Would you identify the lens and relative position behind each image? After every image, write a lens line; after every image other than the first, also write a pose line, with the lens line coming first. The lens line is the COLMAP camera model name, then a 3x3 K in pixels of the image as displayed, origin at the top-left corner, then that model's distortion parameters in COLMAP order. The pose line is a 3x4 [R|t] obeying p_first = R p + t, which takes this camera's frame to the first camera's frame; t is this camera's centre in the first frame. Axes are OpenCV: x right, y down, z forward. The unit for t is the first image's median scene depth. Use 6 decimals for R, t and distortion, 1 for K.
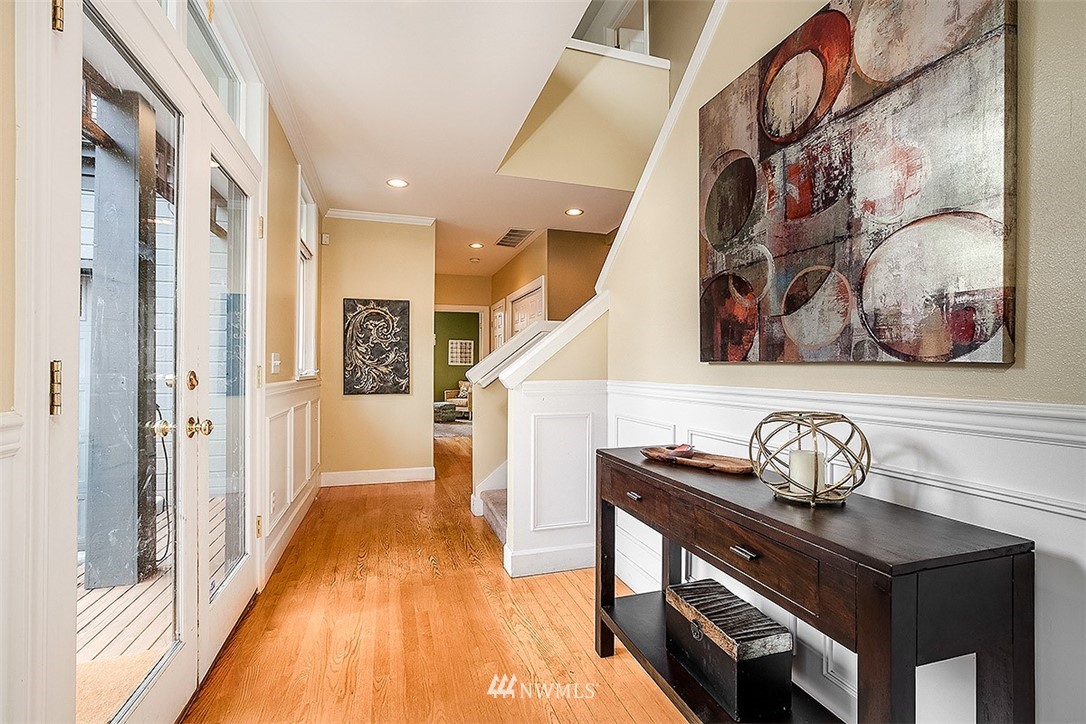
lens RADIAL K [[502.3, 0, 546.8], [0, 502.3, 365.2], [0, 0, 1]] dist [-0.000293, -0.000006]
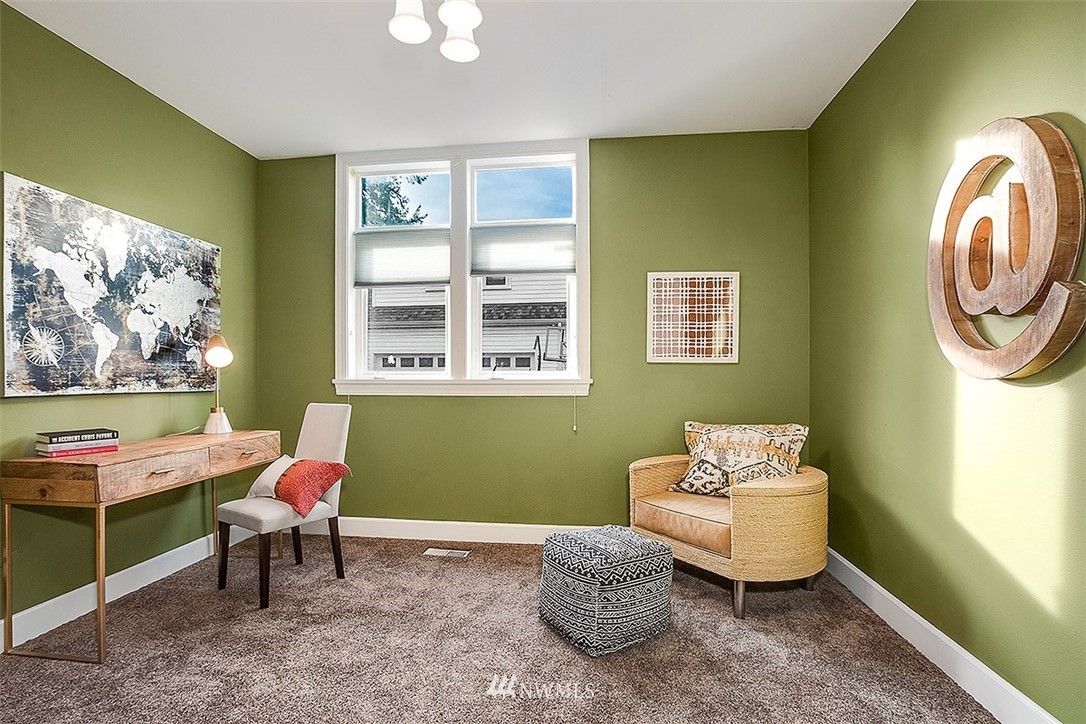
lens RADIAL K [[502.3, 0, 542.2], [0, 502.3, 359.9], [0, 0, 1]] dist [-0.000293, -0.000006]
pose [[0.917561, -0.003318, -0.397581, -0.136790], [0.006710, 0.999952, 0.007140, -0.003789], [0.397539, -0.009220, 0.917539, 0.715039]]
